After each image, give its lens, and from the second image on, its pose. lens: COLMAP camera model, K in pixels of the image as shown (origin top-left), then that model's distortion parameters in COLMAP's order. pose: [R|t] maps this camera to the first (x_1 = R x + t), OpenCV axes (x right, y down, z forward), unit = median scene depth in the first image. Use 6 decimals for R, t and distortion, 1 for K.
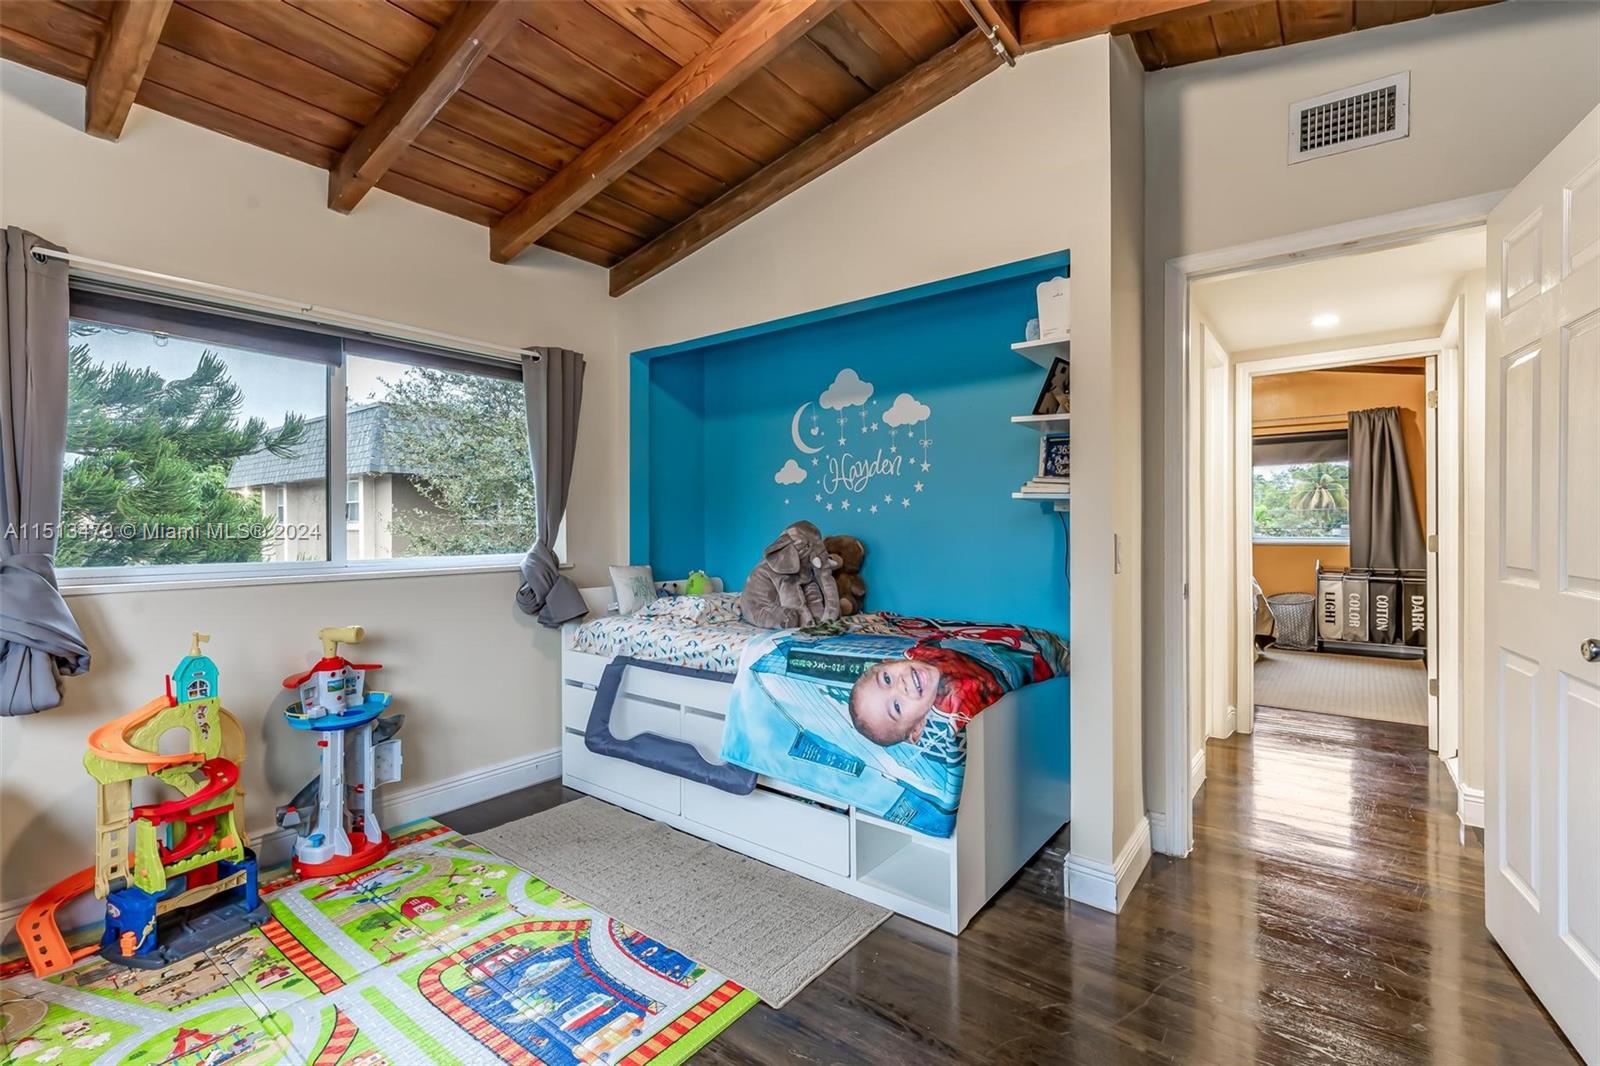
lens RADIAL K [[724.4, 0, 803.8], [0, 724.4, 528.7], [0, 0, 1]] dist [0.004274, 0.000535]
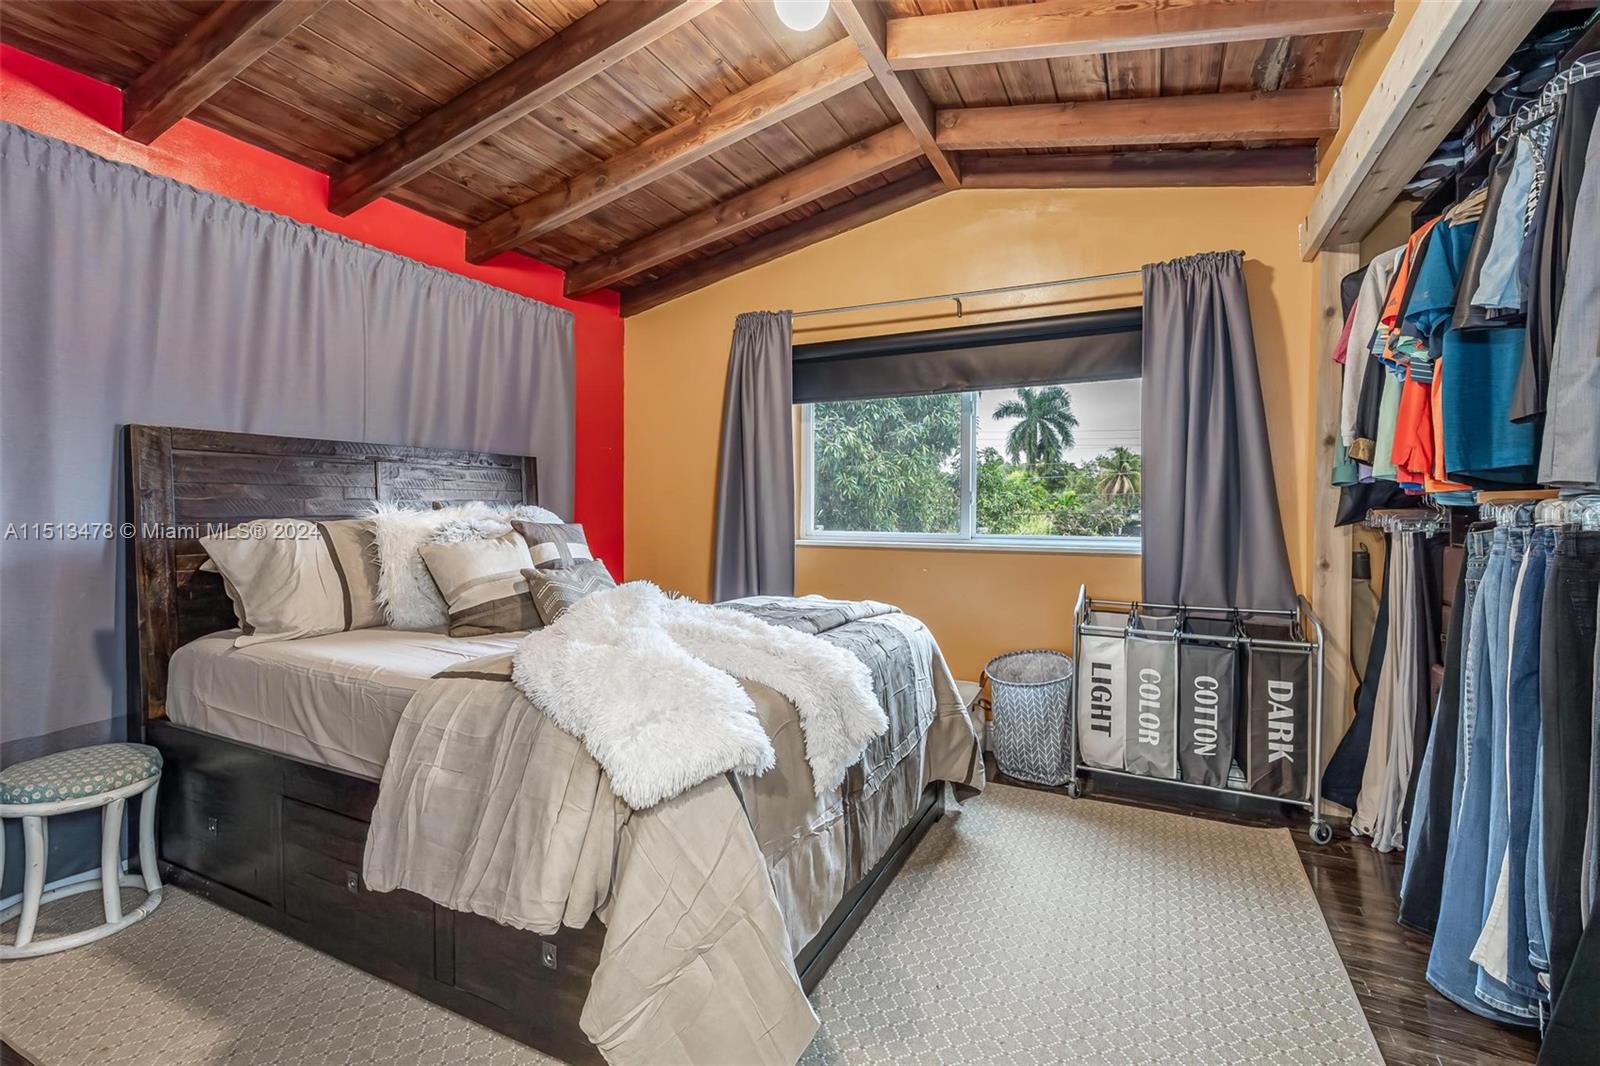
lens RADIAL K [[724.4, 0, 803.8], [0, 724.4, 528.7], [0, 0, 1]] dist [0.004274, 0.000535]
pose [[0.979200, -0.000685, 0.202898, 0.452986], [-0.004057, 0.999728, 0.022955, -0.004395], [-0.202859, -0.023301, 0.978931, 0.599936]]
